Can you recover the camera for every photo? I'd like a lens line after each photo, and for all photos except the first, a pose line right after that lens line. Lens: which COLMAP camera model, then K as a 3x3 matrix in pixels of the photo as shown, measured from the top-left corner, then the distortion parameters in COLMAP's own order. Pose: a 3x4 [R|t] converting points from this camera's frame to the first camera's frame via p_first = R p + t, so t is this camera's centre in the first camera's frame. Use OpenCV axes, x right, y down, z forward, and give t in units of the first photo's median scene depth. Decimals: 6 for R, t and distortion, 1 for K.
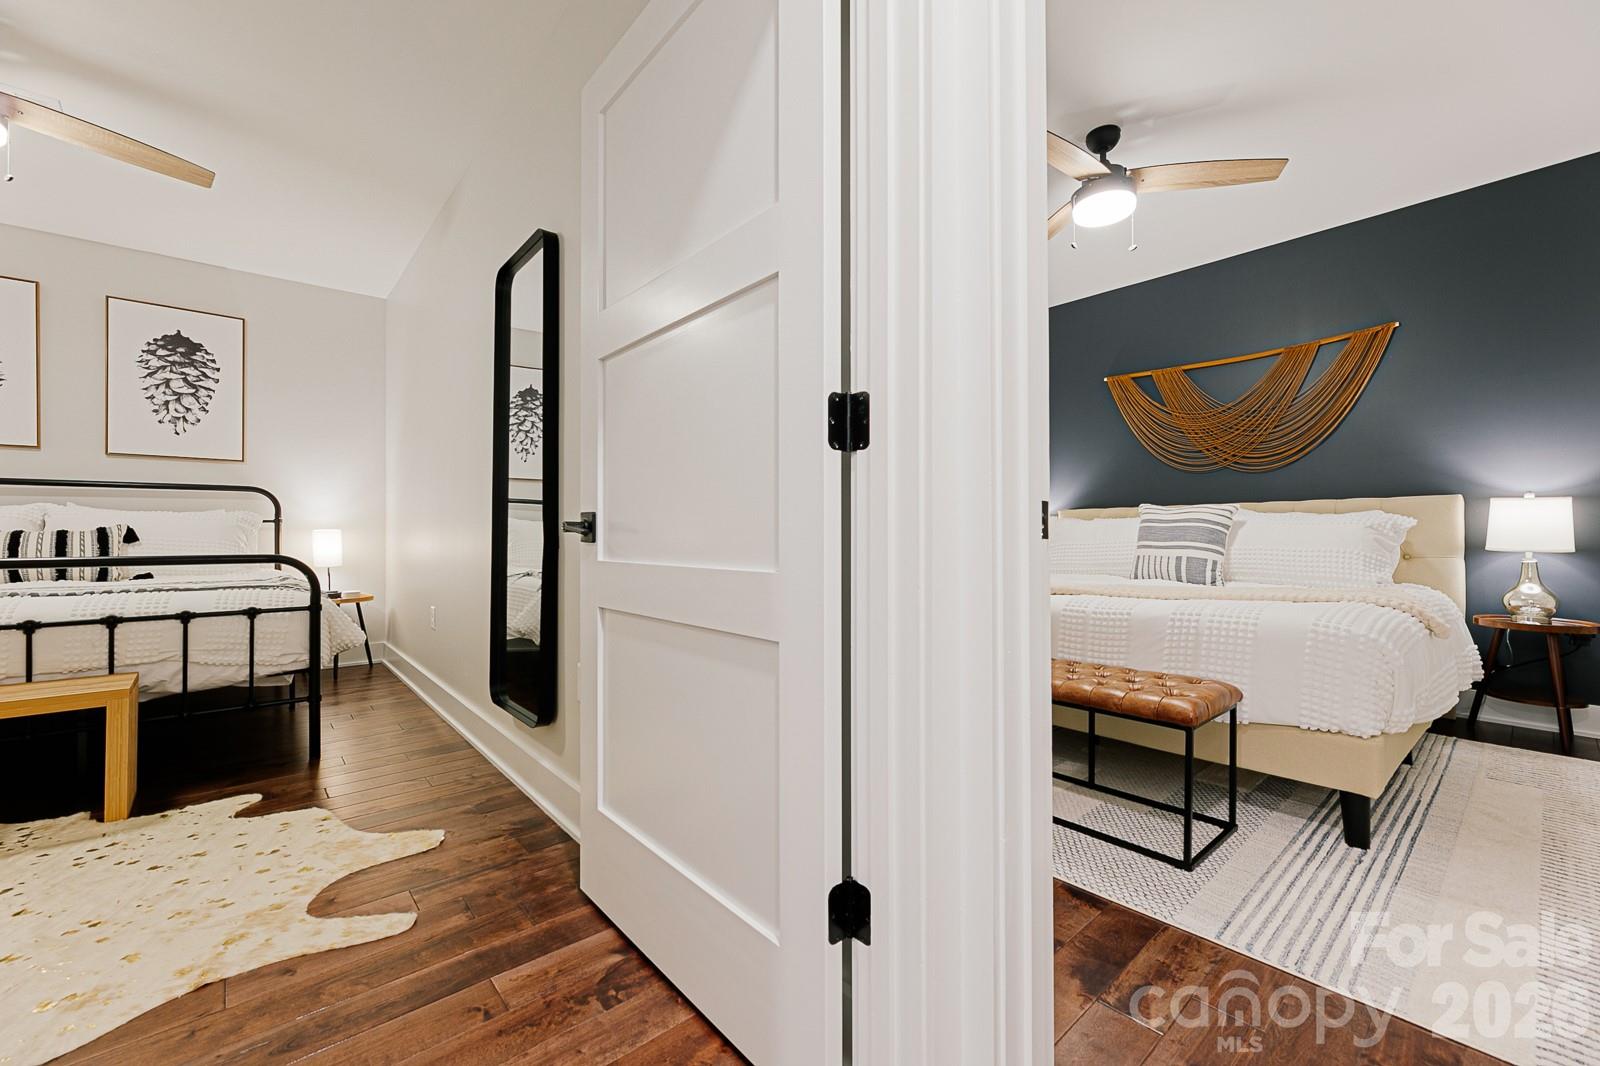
lens RADIAL K [[649.5, 0, 794.7], [0, 649.5, 526.9], [0, 0, 1]] dist [-0.000539, 0.000347]
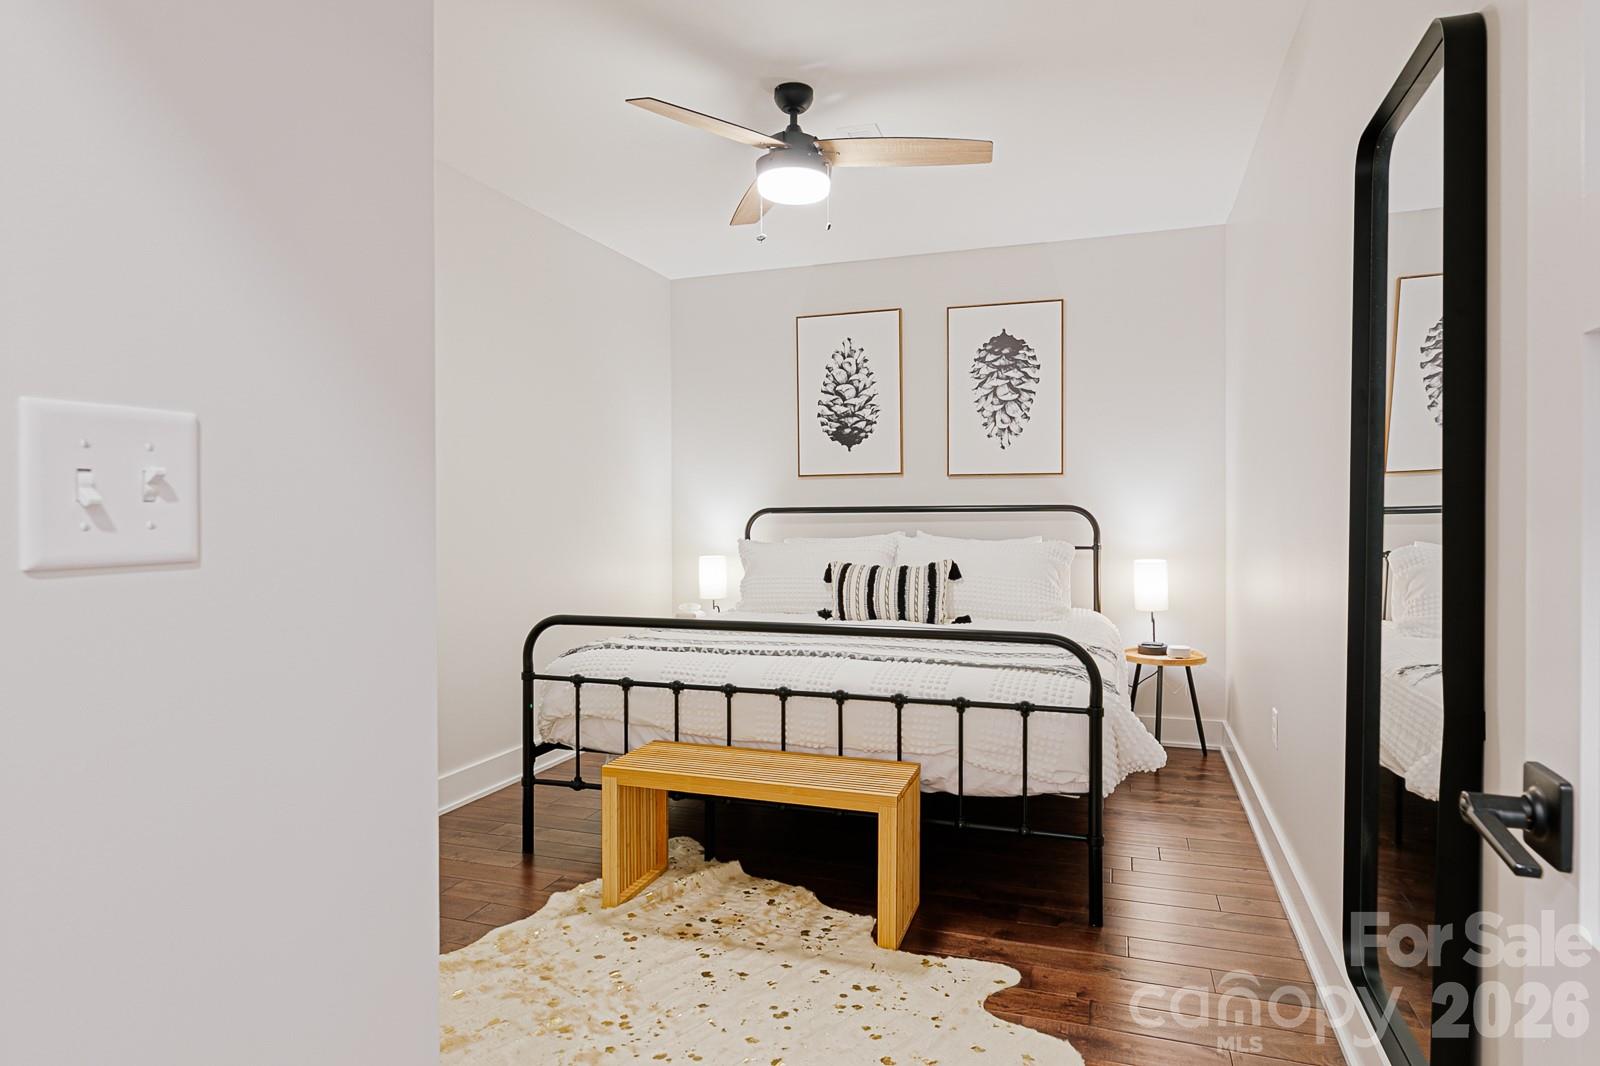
lens RADIAL K [[916.6, 0, 800.0], [0, 916.6, 533.0], [0, 0, 1]] dist [0.002542, -0.000400]
pose [[0.518741, 0.008639, -0.854888, -0.040639], [0.008184, 0.999853, 0.015070, -0.062702], [0.854893, -0.014814, 0.518594, 0.153988]]
